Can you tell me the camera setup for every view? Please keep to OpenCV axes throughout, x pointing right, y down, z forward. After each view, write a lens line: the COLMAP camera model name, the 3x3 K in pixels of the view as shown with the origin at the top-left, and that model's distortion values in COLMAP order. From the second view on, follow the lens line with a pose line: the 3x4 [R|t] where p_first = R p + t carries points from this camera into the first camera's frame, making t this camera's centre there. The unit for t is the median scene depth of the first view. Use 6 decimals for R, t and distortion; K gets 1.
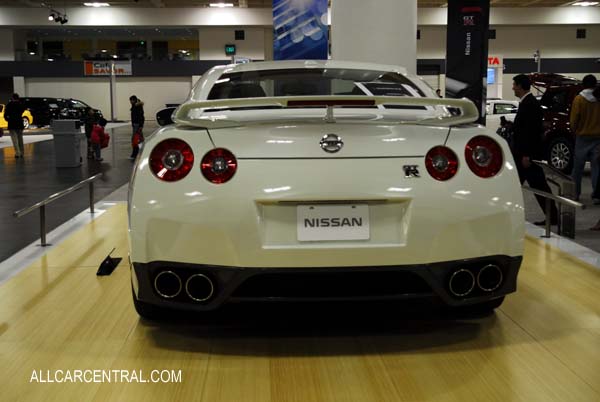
lens RADIAL K [[836.7, 0, 300.0], [0, 836.7, 201.0], [0, 0, 1]] dist [0.008189, 0.039954]
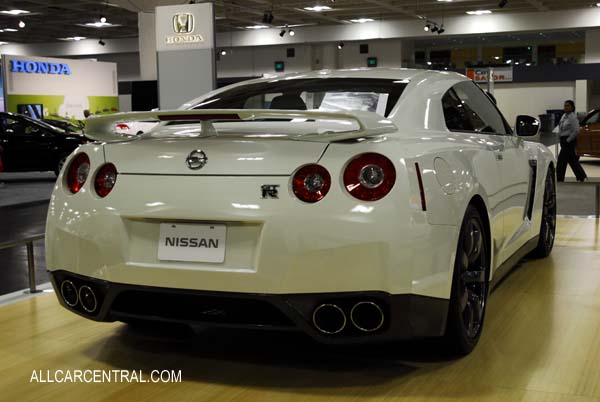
lens RADIAL K [[836.7, 0, 300.0], [0, 836.7, 201.0], [0, 0, 1]] dist [0.008189, 0.039954]
pose [[0.899190, 0.035041, -0.436154, 0.559495], [-0.038492, 0.999258, 0.000924, -0.027097], [0.435863, 0.015957, 0.899872, 0.192800]]
